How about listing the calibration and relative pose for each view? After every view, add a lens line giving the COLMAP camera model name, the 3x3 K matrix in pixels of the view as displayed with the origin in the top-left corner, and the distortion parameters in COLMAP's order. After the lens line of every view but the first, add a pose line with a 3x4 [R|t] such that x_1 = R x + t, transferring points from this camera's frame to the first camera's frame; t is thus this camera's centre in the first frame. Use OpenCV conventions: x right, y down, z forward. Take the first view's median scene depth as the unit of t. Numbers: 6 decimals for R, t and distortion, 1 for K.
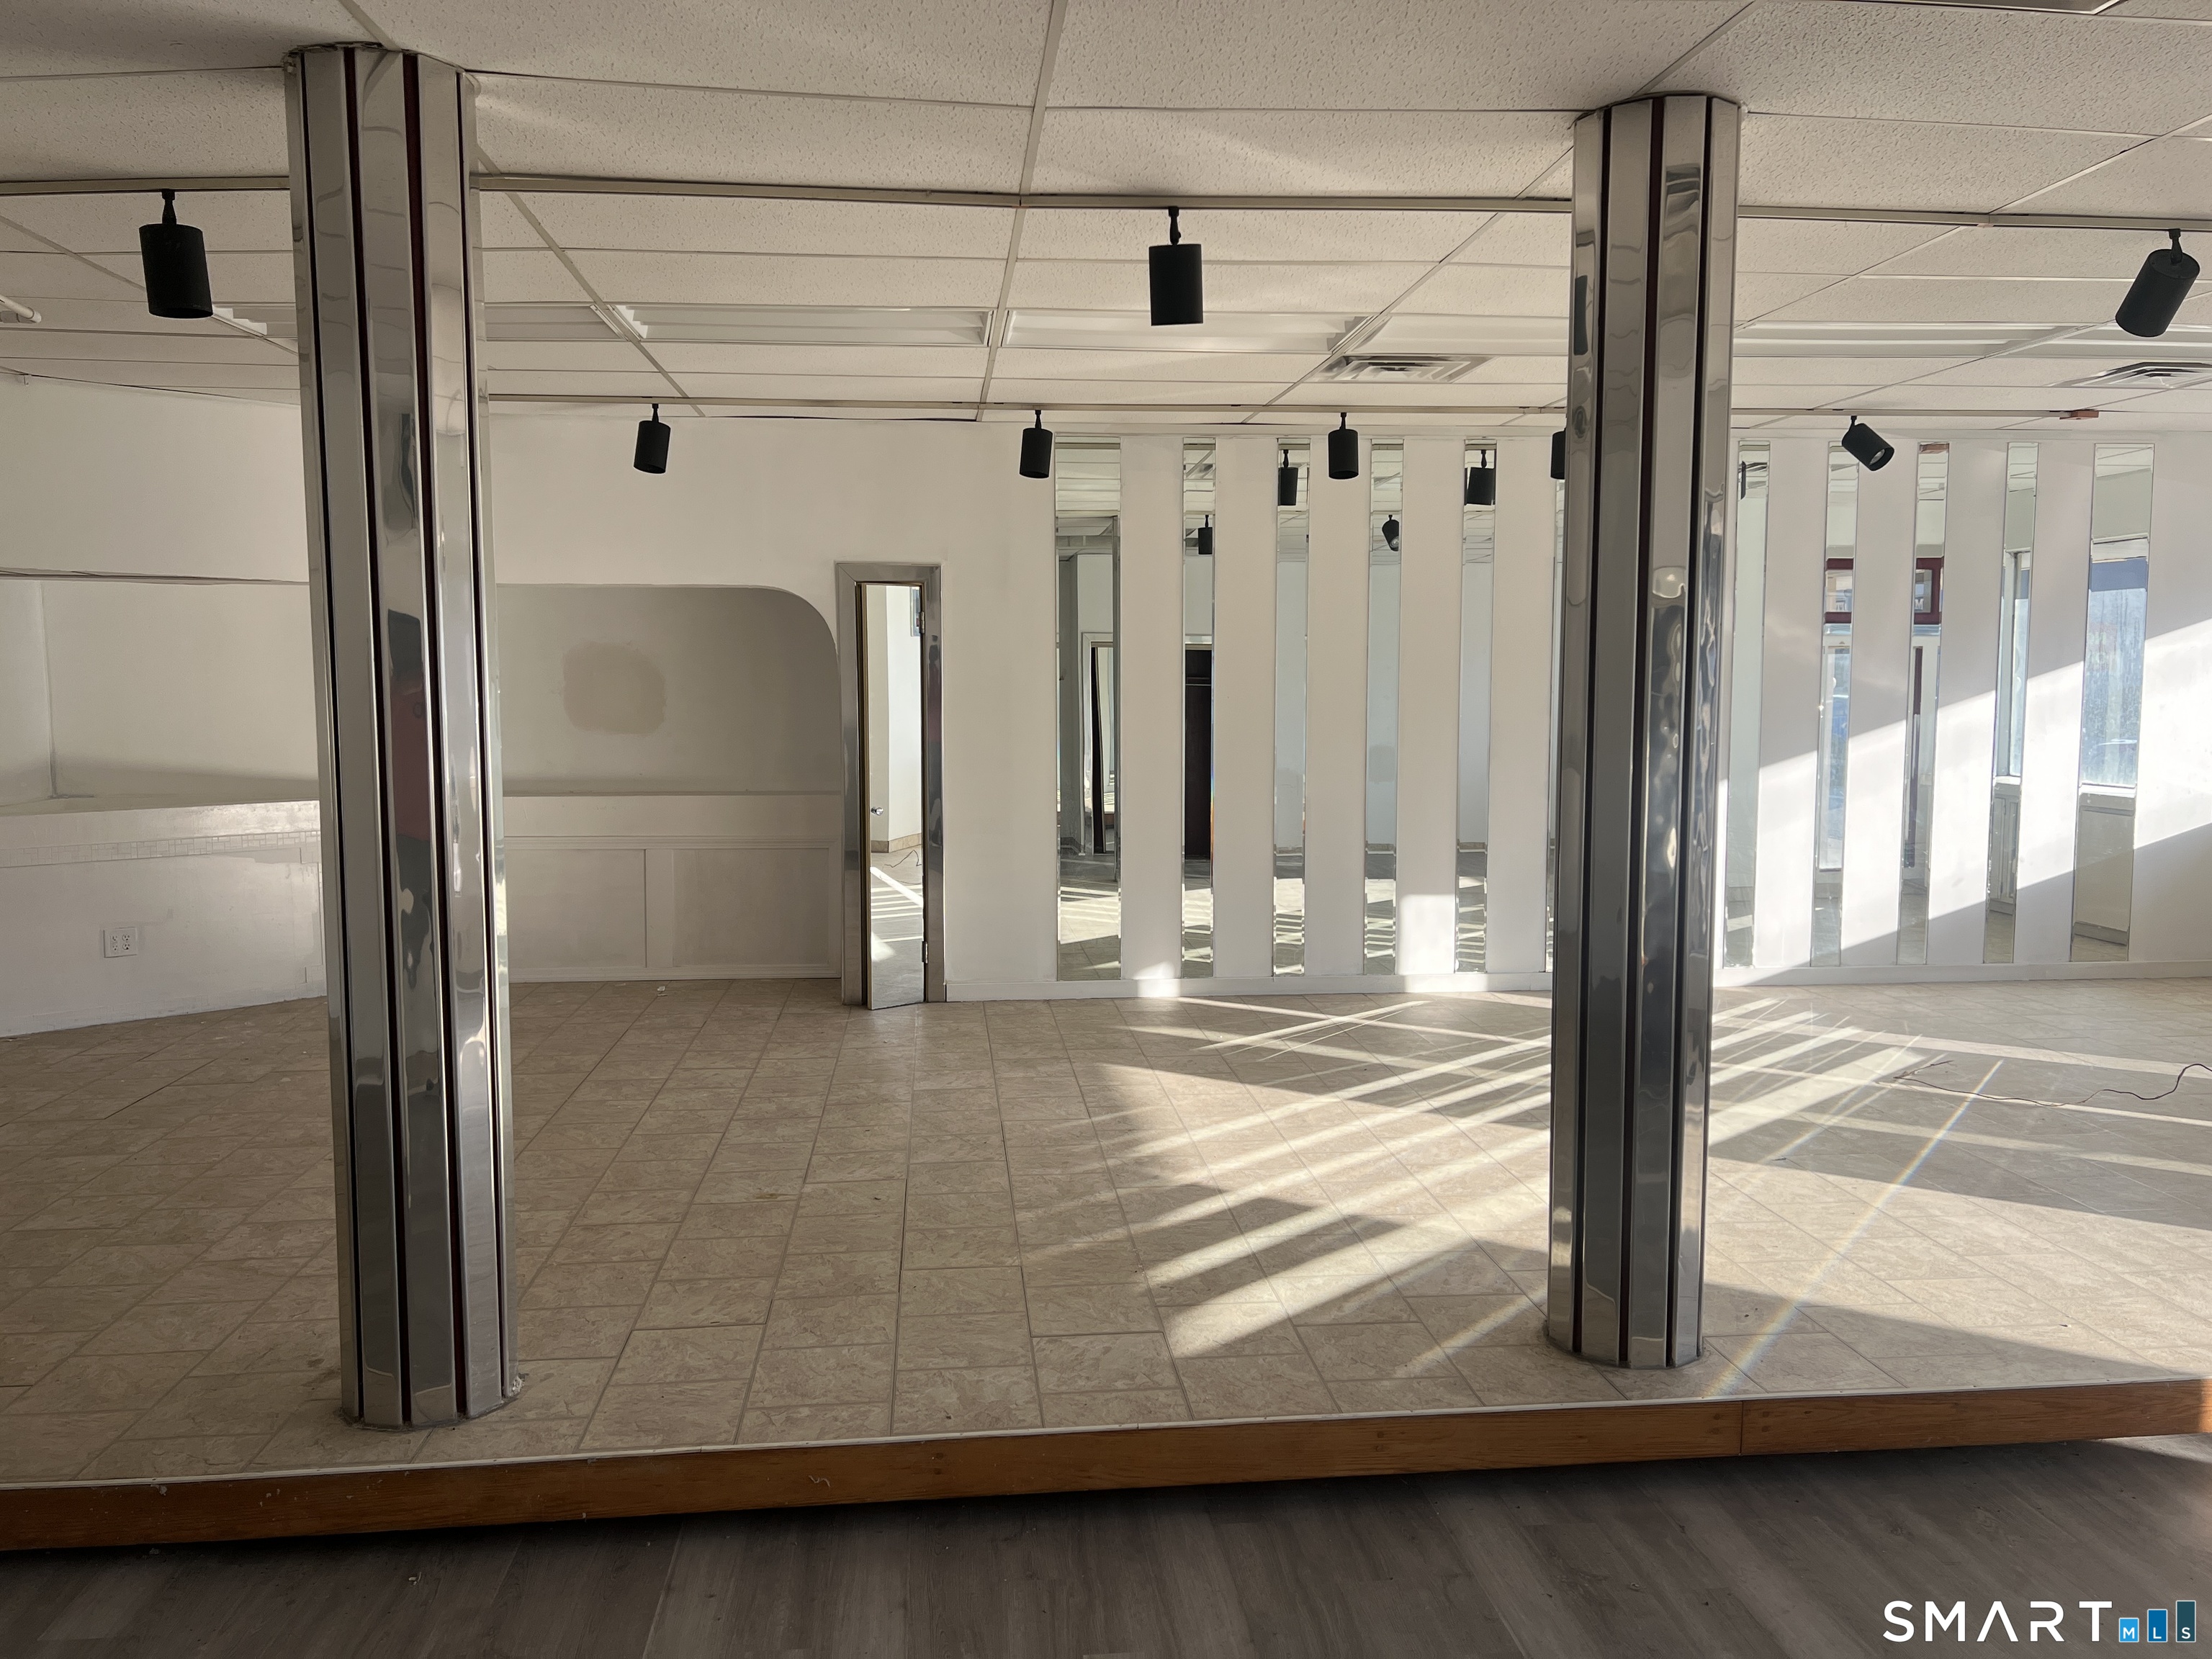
lens RADIAL K [[1659.7, 0, 1102.5], [0, 1659.7, 809.7], [0, 0, 1]] dist [0.053657, -0.053113]
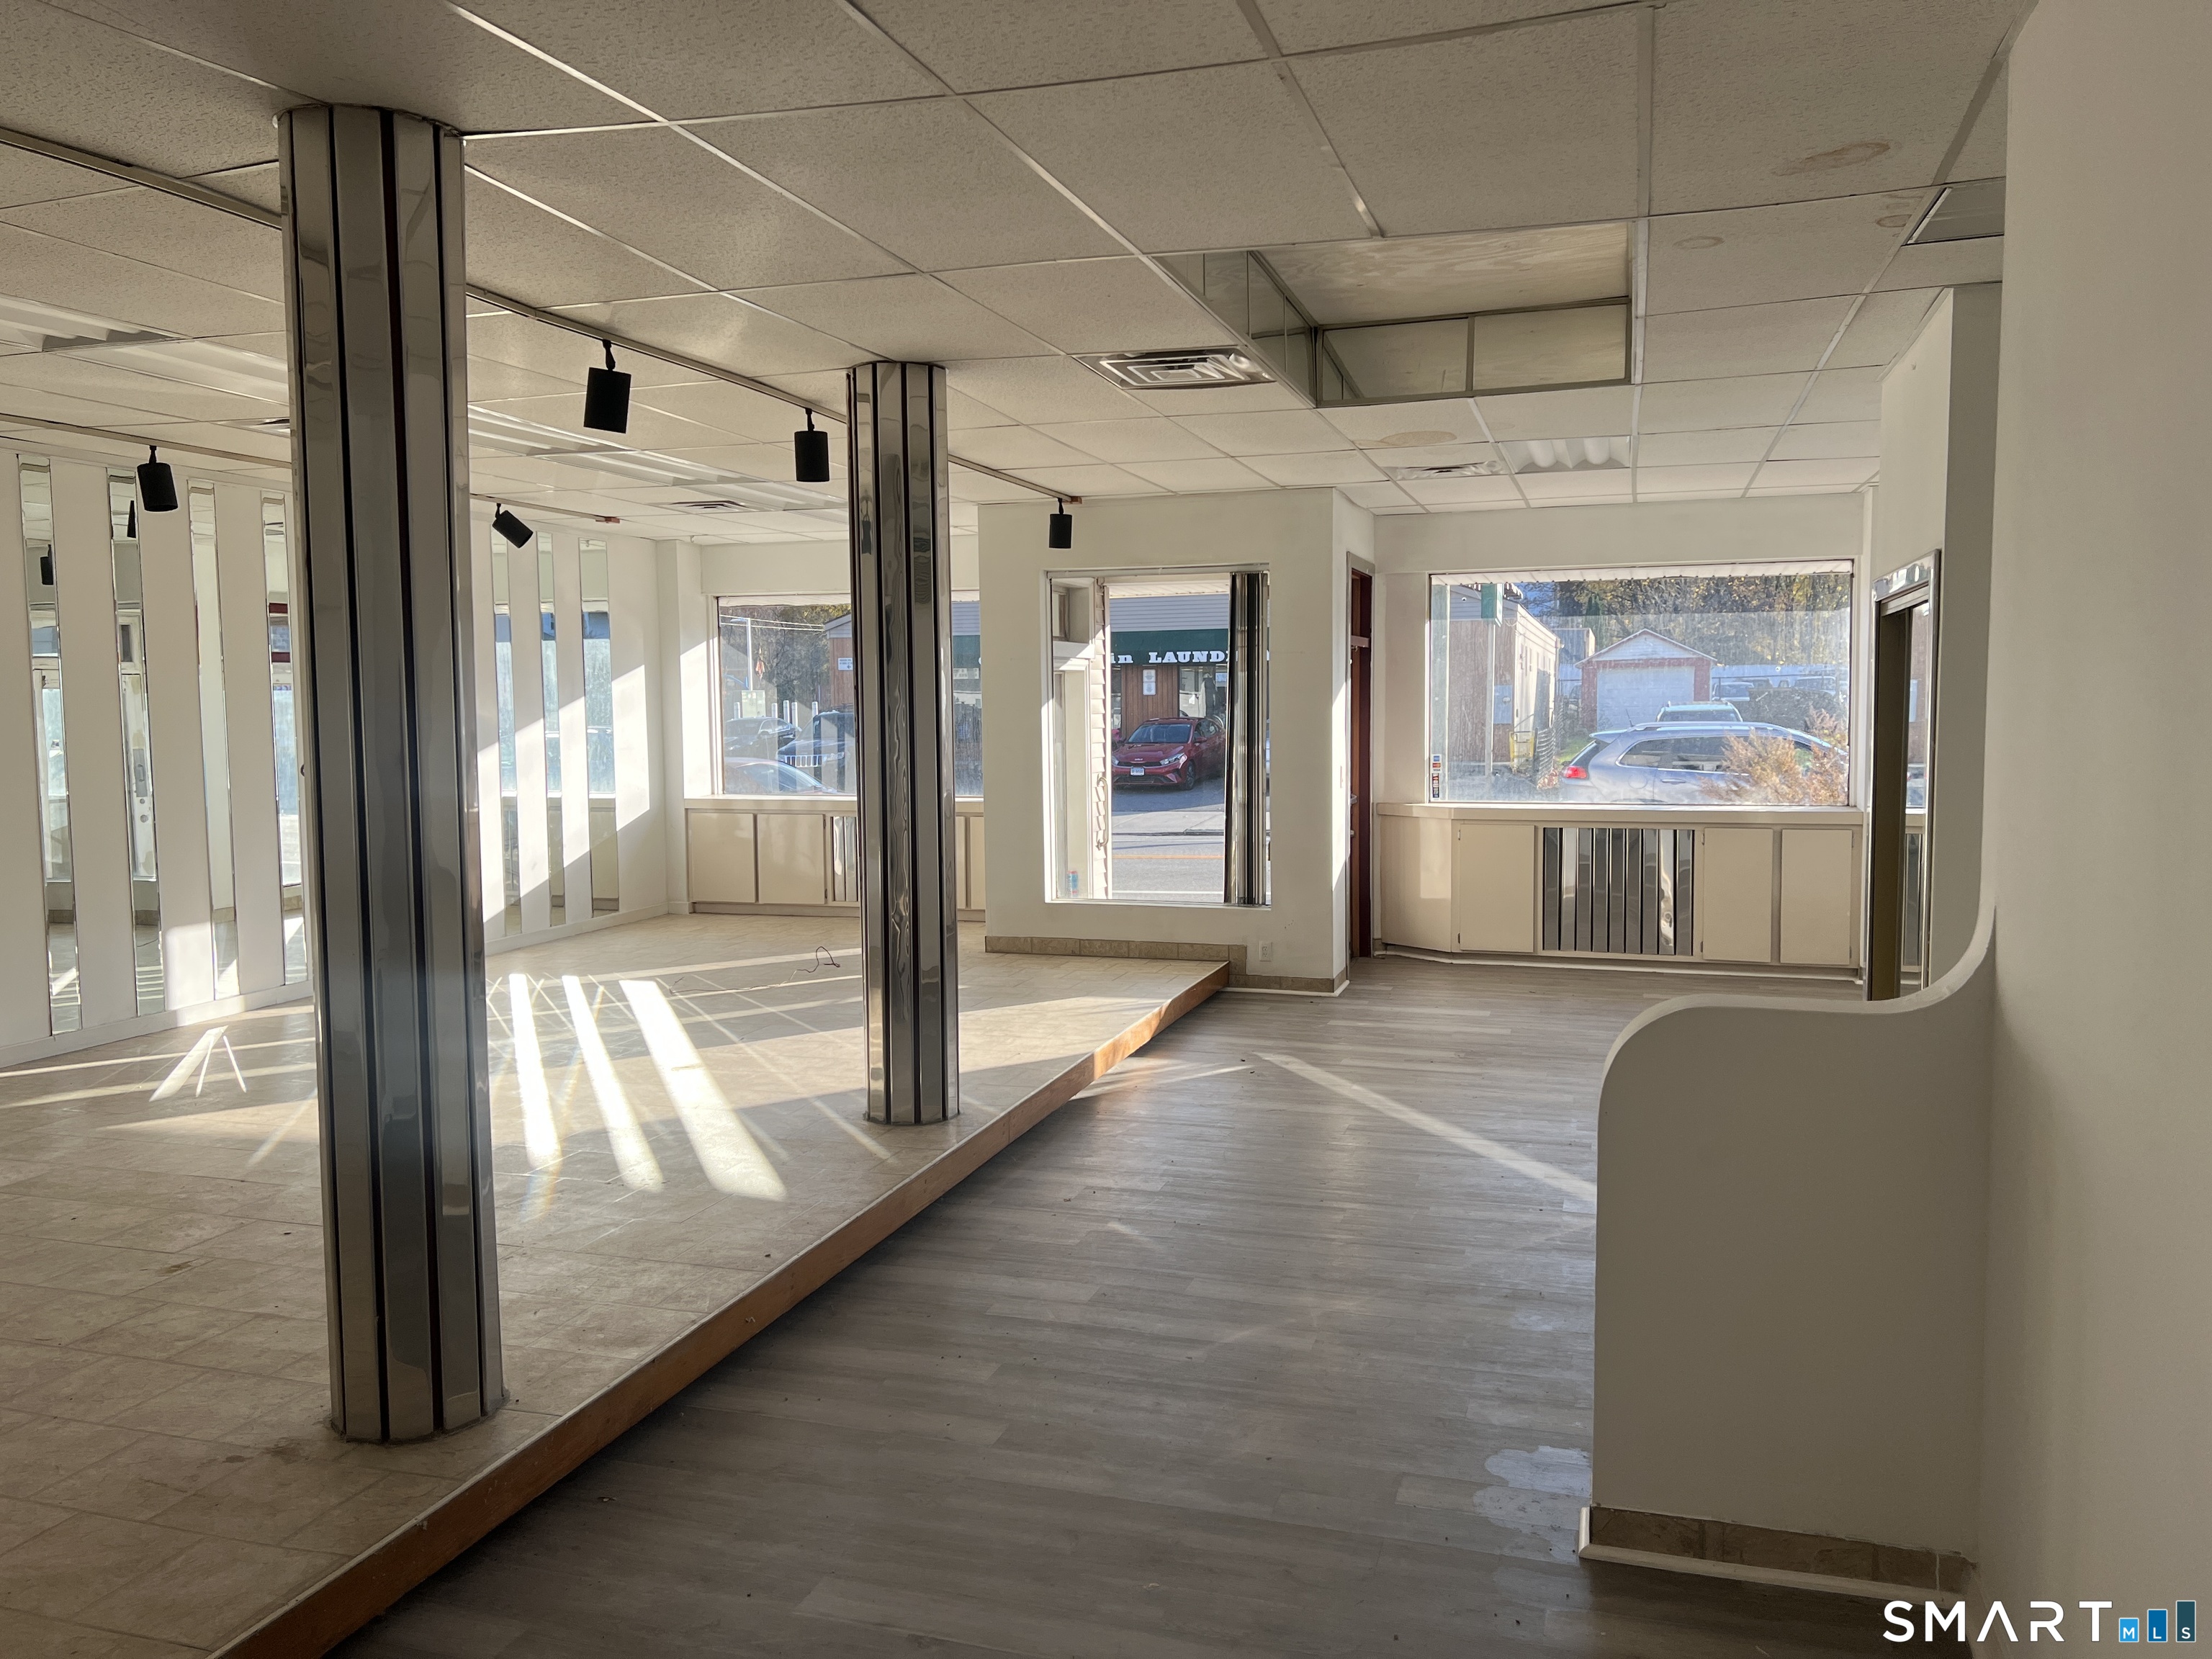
lens RADIAL K [[1659.7, 0, 1104.0], [0, 1659.7, 827.5], [0, 0, 1]] dist [0.053657, -0.053113]
pose [[0.394807, -0.072636, 0.915888, -0.740173], [0.082913, 0.995619, 0.043219, -0.009797], [-0.915015, 0.058876, 0.399100, 0.120666]]
